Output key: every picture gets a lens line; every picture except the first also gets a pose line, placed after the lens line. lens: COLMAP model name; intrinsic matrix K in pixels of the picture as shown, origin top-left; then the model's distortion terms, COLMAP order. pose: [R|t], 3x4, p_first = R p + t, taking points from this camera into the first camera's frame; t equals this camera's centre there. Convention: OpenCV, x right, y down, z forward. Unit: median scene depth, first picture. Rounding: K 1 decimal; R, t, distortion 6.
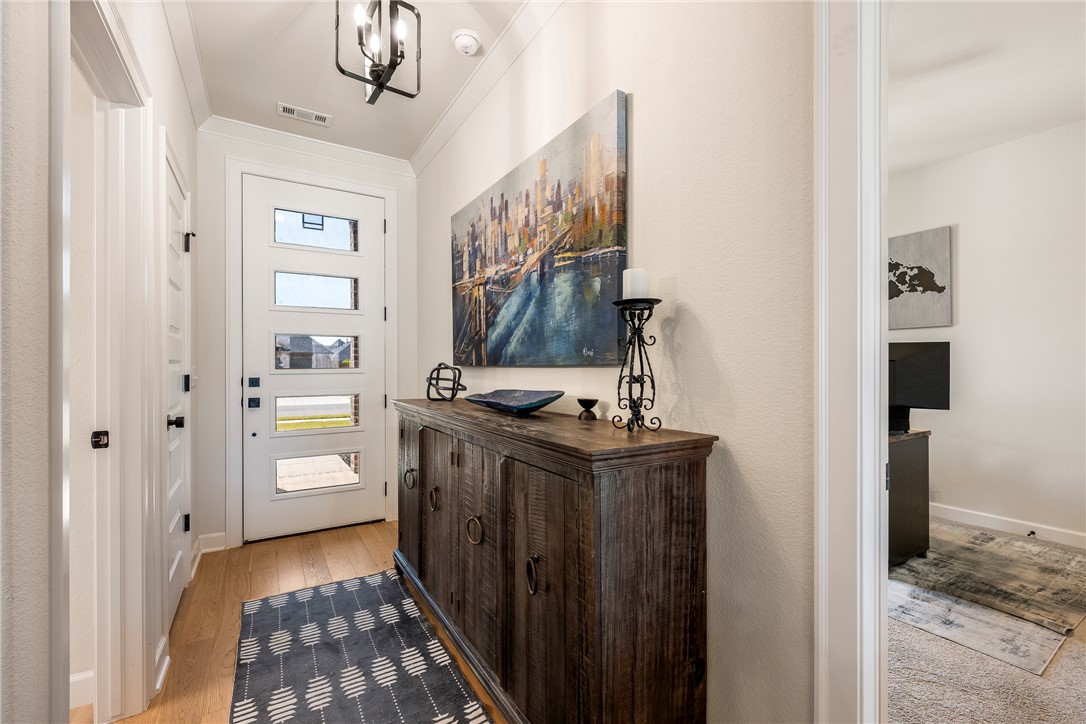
lens RADIAL K [[469.0, 0, 540.1], [0, 469.0, 367.6], [0, 0, 1]] dist [-0.004362, -0.000934]
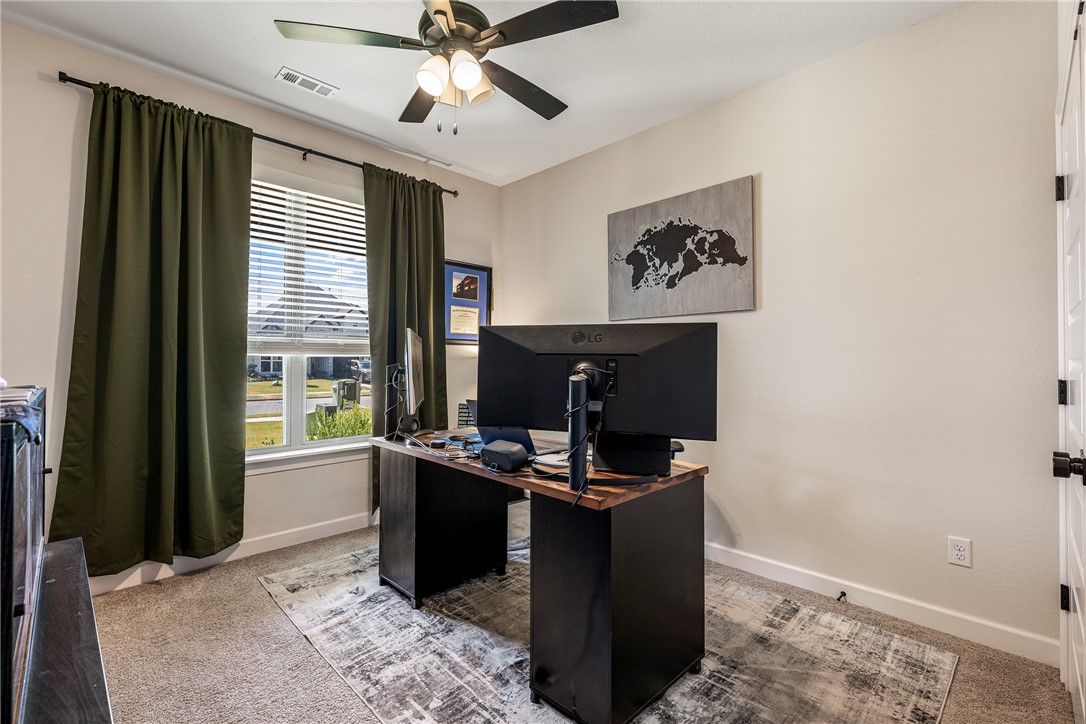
lens RADIAL K [[498.0, 0, 545.8], [0, 498.0, 356.2], [0, 0, 1]] dist [-0.002425, 0.000651]
pose [[0.968089, 0.002415, 0.250595, 0.364229], [-0.000418, 0.999968, -0.008022, -0.009624], [-0.250606, 0.007661, 0.968059, 0.319521]]
